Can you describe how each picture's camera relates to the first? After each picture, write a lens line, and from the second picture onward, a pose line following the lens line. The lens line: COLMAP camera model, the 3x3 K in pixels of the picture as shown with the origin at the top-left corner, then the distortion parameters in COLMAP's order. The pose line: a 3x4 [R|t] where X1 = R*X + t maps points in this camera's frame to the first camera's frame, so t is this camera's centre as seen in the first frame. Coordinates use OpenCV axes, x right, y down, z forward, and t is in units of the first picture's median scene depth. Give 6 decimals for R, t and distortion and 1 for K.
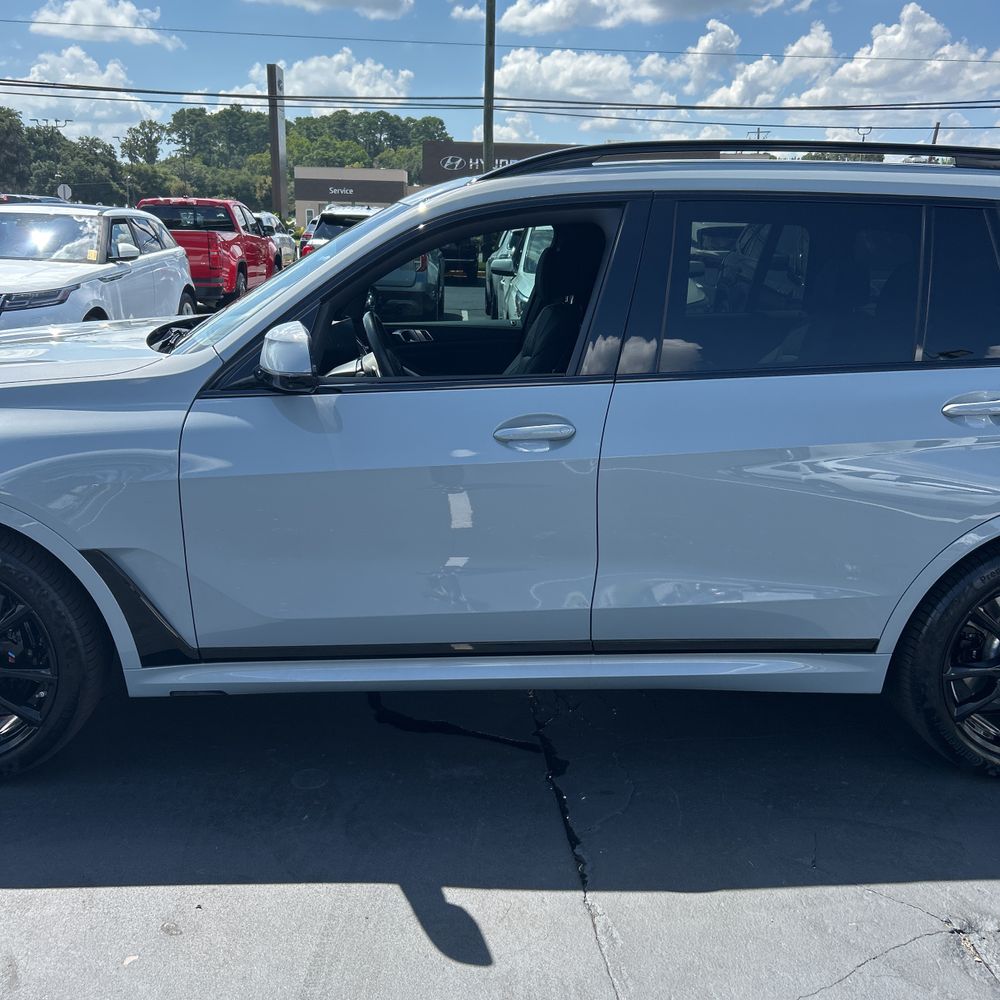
lens RADIAL K [[1016.9, 0, 502.8], [0, 1016.9, 503.0], [0, 0, 1]] dist [0.016905, 0.000000]
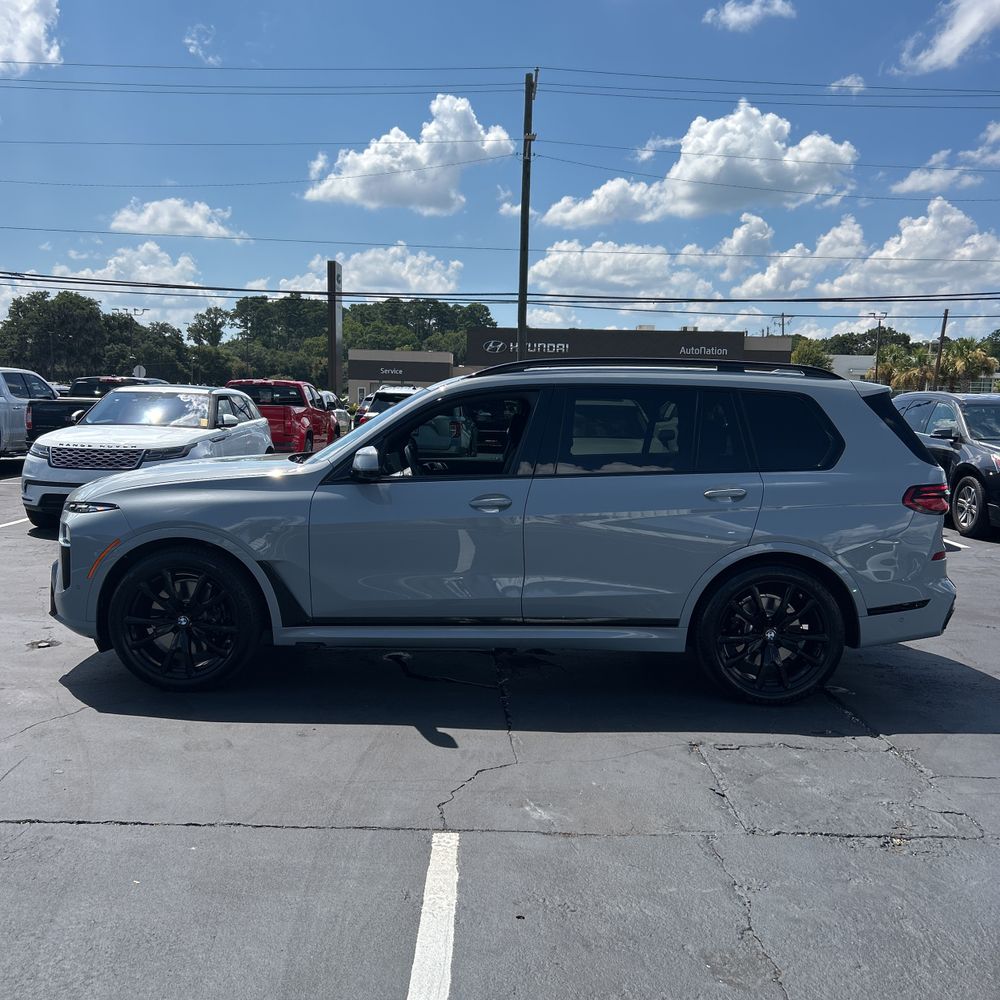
lens RADIAL K [[1016.9, 0, 495.7], [0, 1016.9, 504.6], [0, 0, 1]] dist [0.016905, 0.000000]
pose [[0.998779, 0.005849, -0.049064, 0.120925], [-0.013861, 0.986264, -0.164595, 0.224569], [0.047427, 0.165074, 0.985140, -0.807581]]
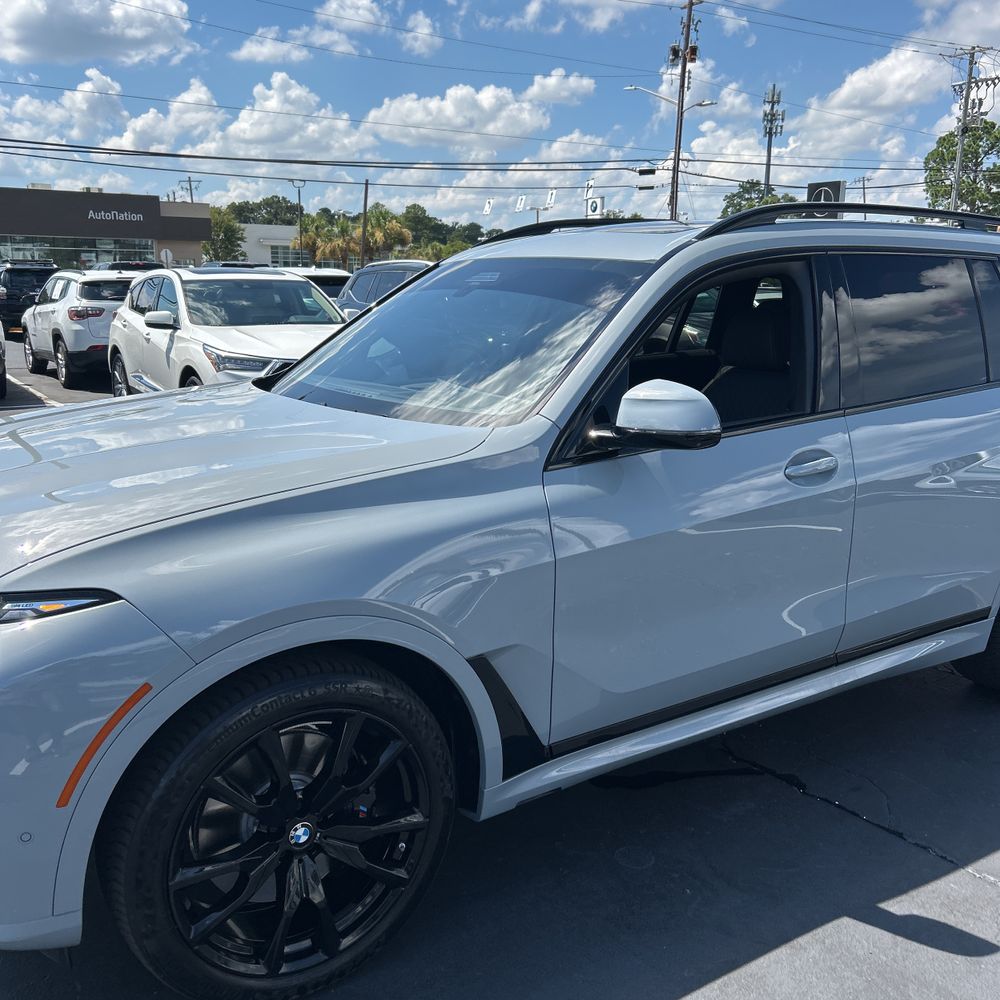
lens RADIAL K [[1016.9, 0, 494.1], [0, 1016.9, 494.0], [0, 0, 1]] dist [0.016905, 0.000000]
pose [[0.857182, -0.117507, 0.501428, -0.713862], [0.143727, 0.989521, -0.013809, -0.067121], [-0.494551, 0.083906, 0.865089, 0.207081]]
